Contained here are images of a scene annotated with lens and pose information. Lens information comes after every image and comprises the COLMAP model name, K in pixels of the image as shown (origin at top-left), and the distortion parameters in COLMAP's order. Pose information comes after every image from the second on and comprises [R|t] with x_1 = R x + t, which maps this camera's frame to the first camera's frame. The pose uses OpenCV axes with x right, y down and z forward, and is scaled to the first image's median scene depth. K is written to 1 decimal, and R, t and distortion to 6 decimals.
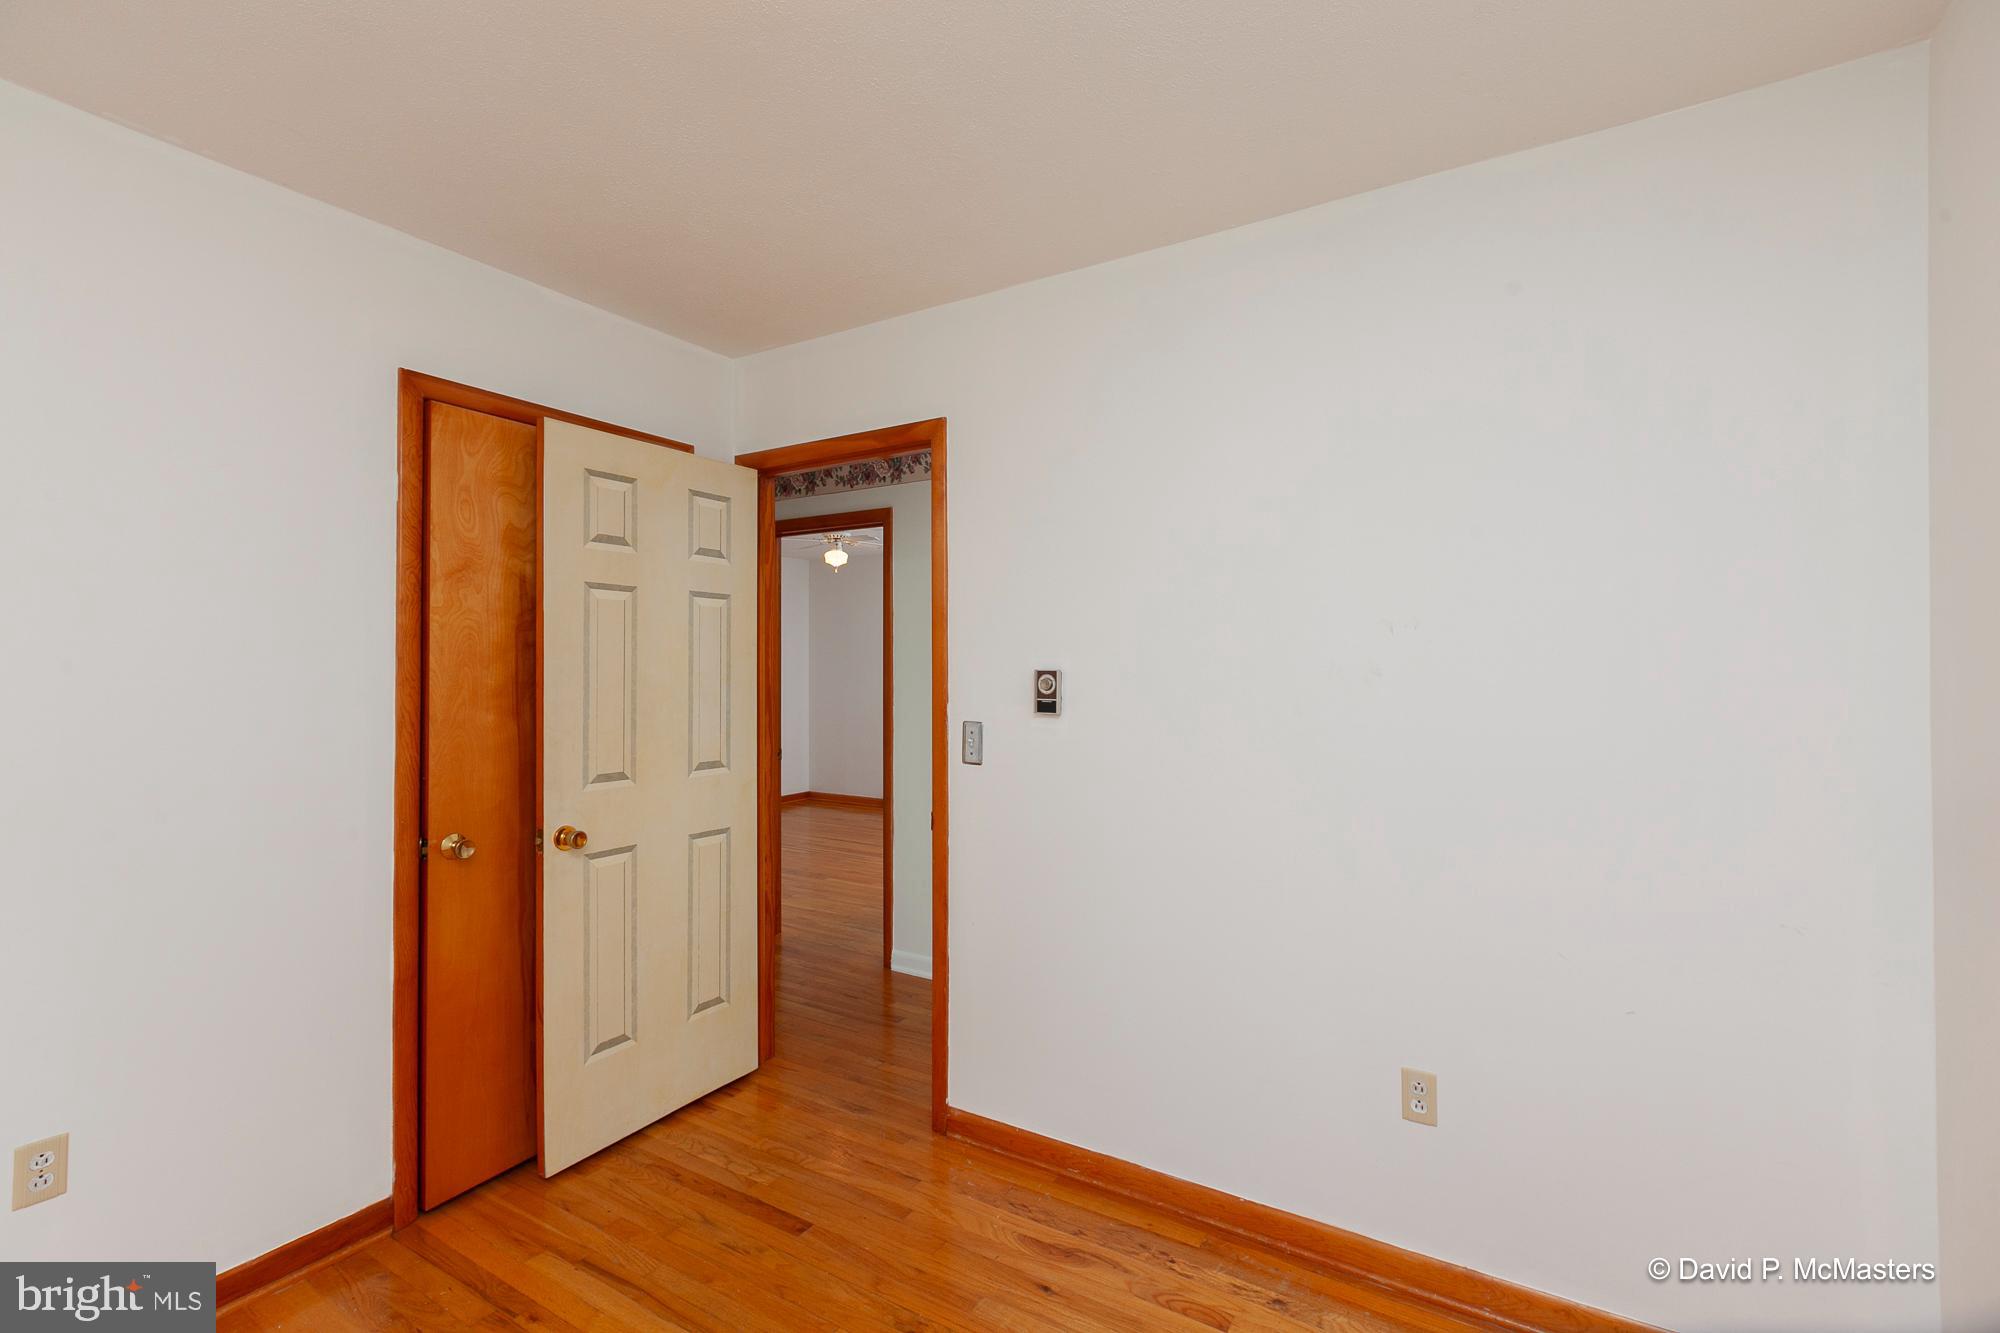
lens RADIAL K [[947.0, 0, 1024.6], [0, 947.0, 664.5], [0, 0, 1]] dist [0.001605, 0.000480]
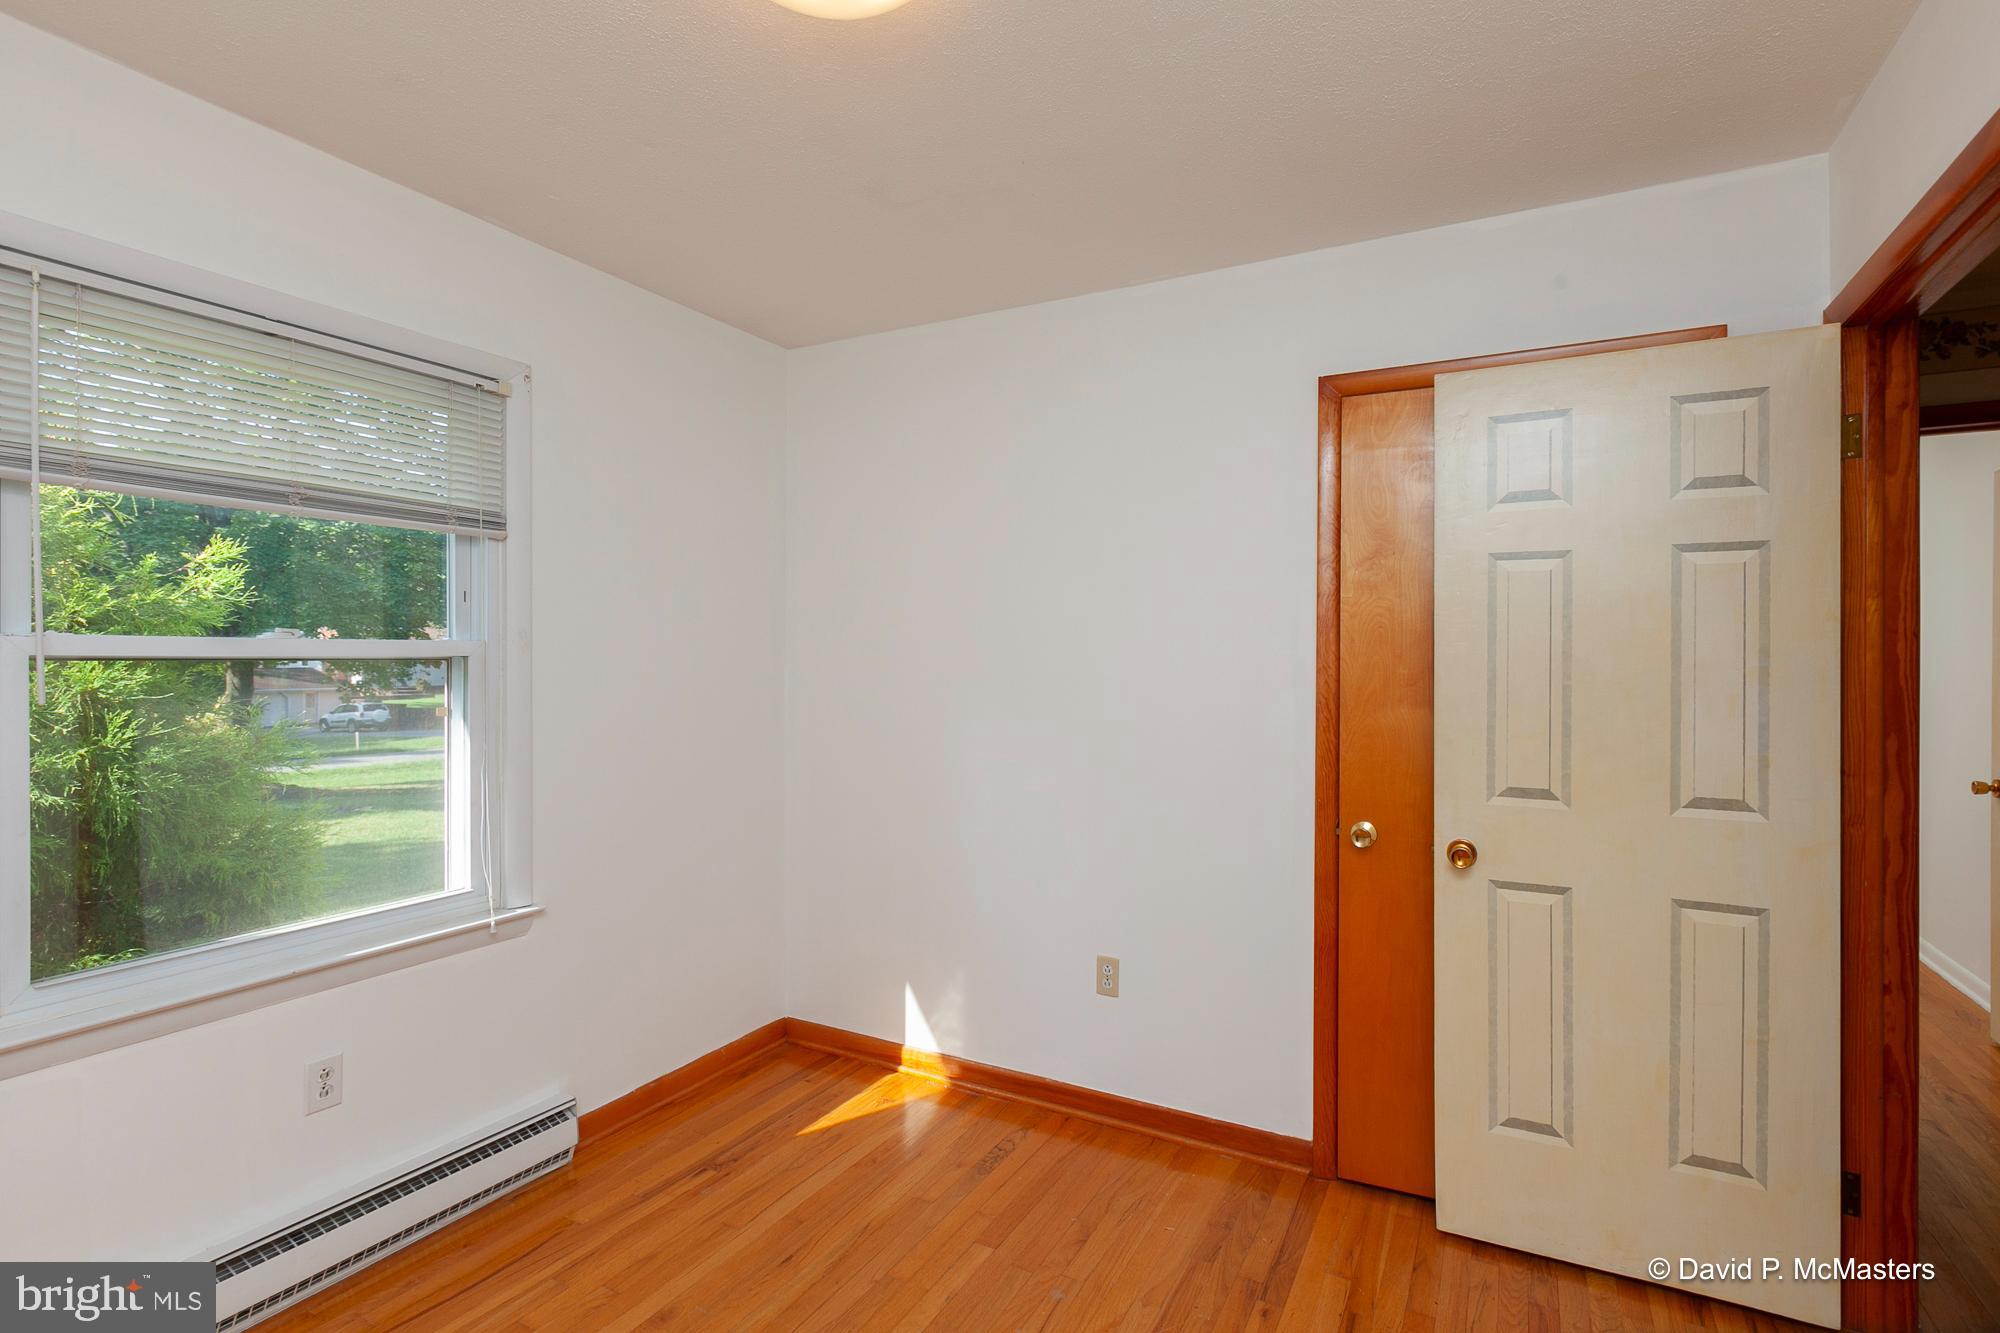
lens RADIAL K [[947.0, 0, 1024.6], [0, 947.0, 664.5], [0, 0, 1]] dist [0.001605, 0.000480]
pose [[0.017813, 0.003777, -0.999834, 0.368237], [-0.001087, 0.999992, 0.003758, 0.008271], [0.999841, 0.001020, 0.017816, 0.582638]]
